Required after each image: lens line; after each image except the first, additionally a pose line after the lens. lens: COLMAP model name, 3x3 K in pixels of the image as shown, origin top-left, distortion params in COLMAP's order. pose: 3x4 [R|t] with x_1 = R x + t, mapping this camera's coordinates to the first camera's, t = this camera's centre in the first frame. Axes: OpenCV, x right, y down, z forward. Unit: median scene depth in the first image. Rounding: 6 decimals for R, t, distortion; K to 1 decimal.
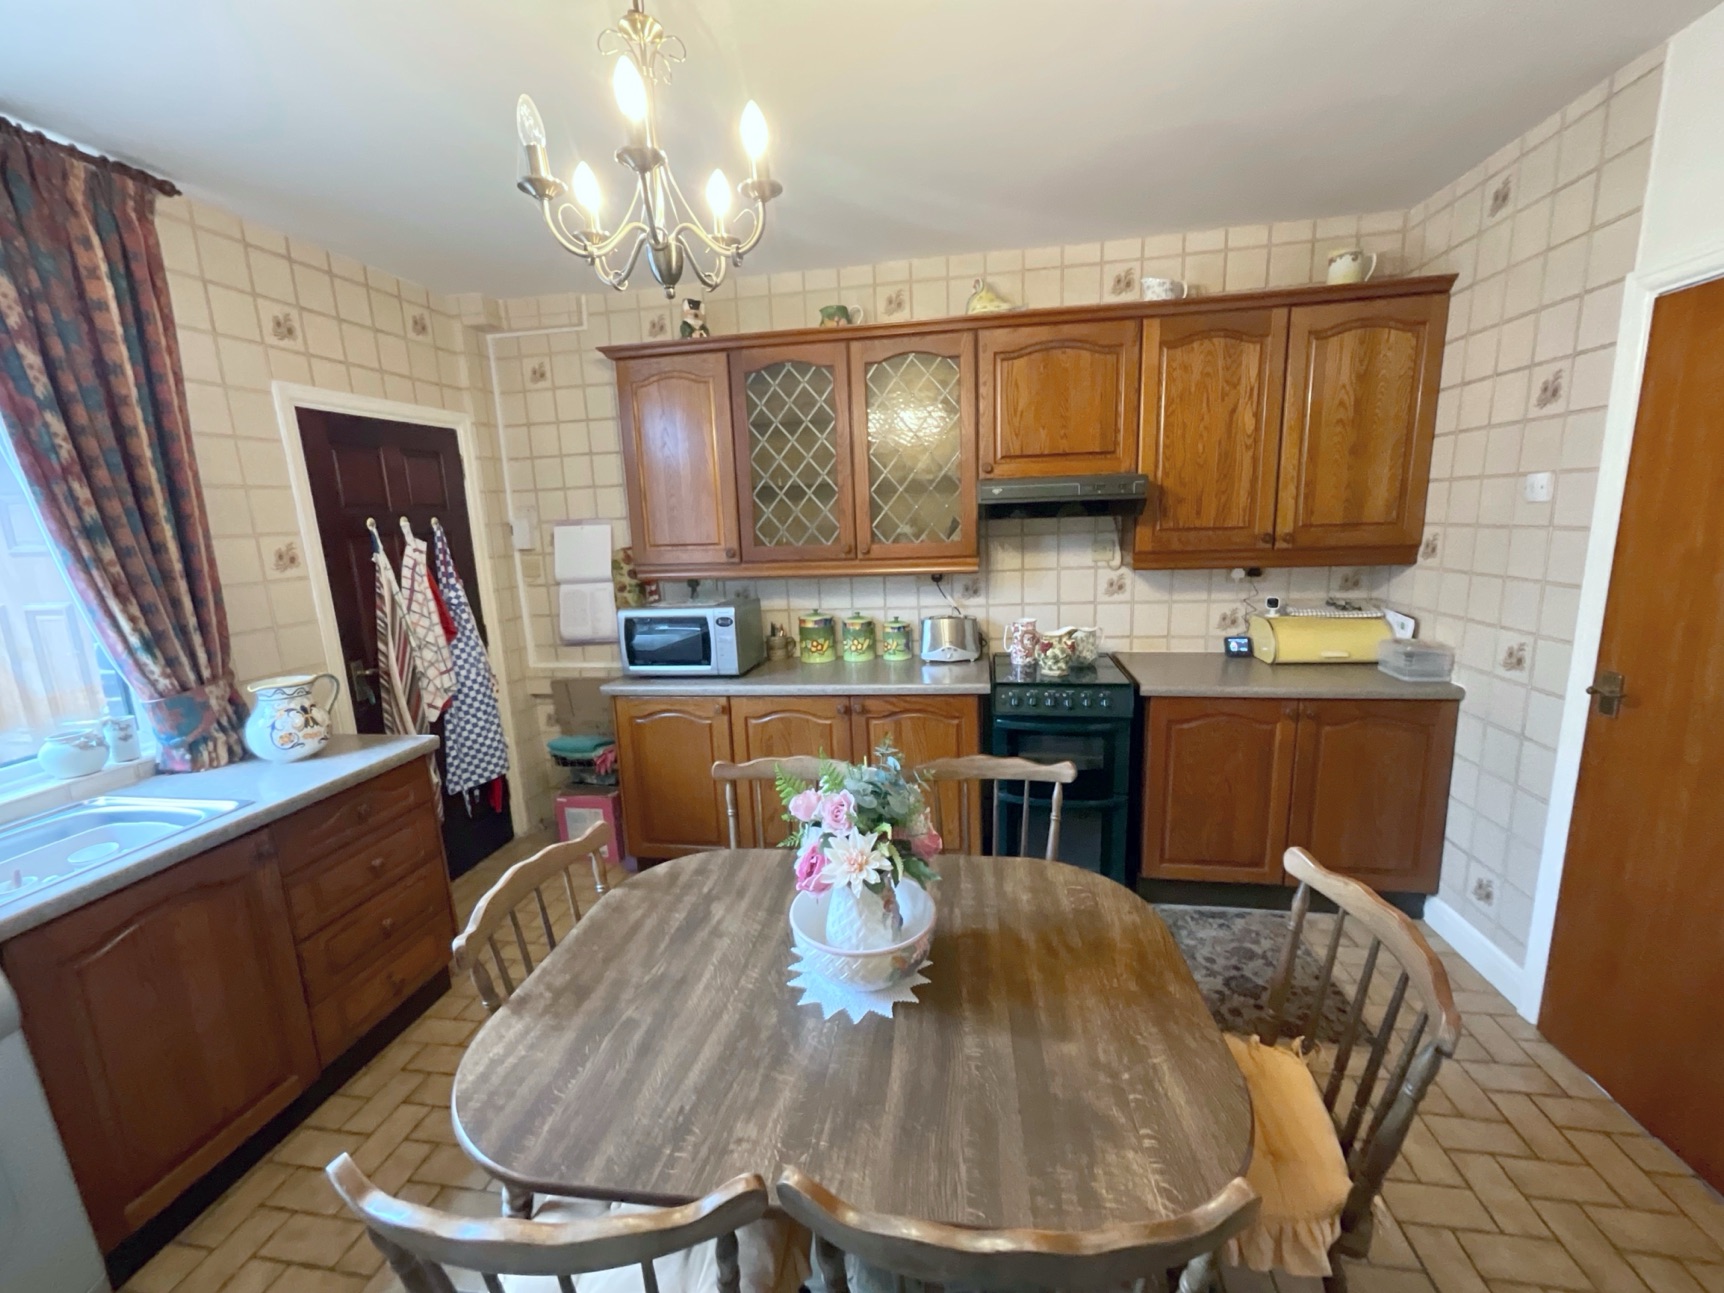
lens RADIAL K [[698.6, 0, 862.0], [0, 698.6, 646.5], [0, 0, 1]] dist [-0.002878, 0.000732]
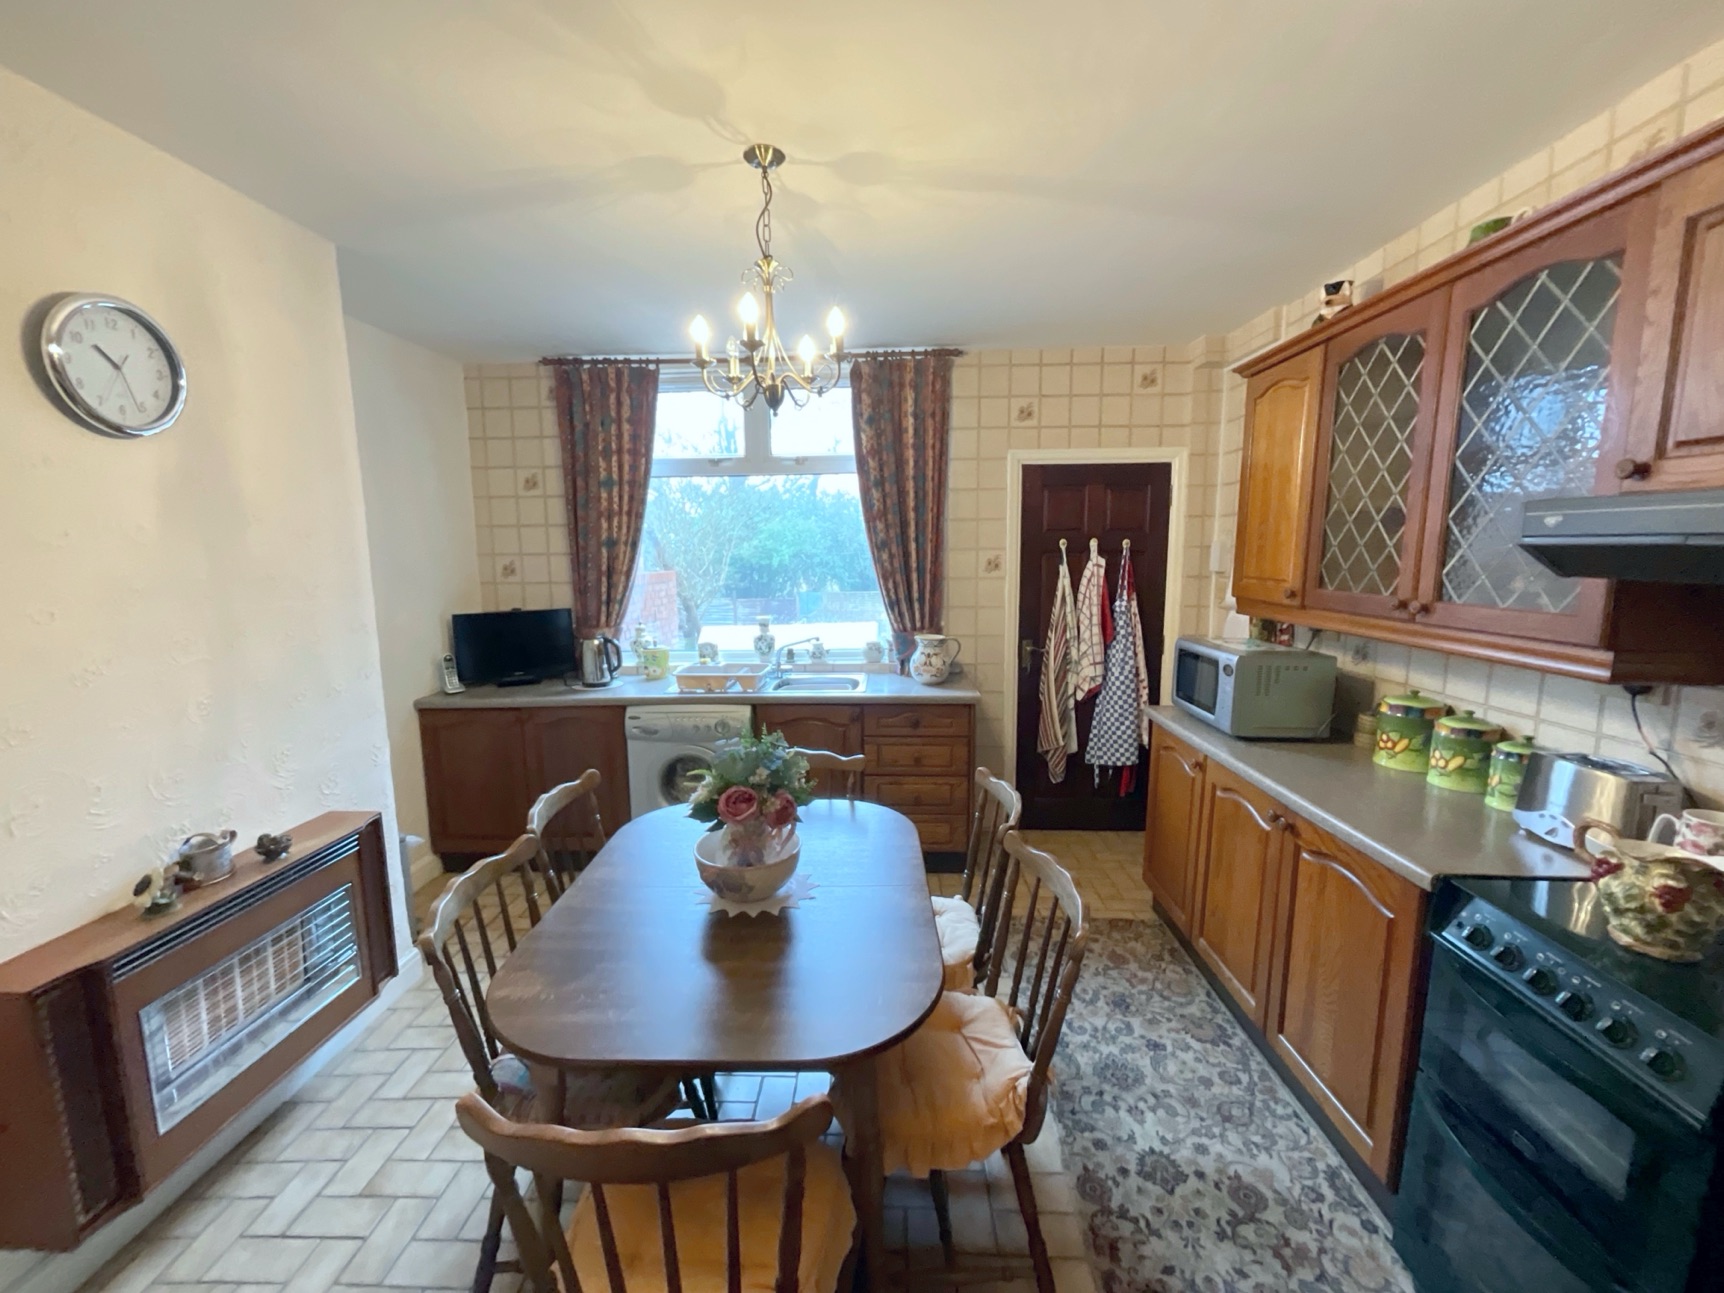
lens RADIAL K [[698.6, 0, 862.0], [0, 698.6, 646.5], [0, 0, 1]] dist [-0.002878, 0.000732]
pose [[0.131918, 0.177063, -0.975319, 0.572724], [-0.186986, 0.970698, 0.150933, -0.108637], [0.973465, 0.162460, 0.161161, 0.416981]]
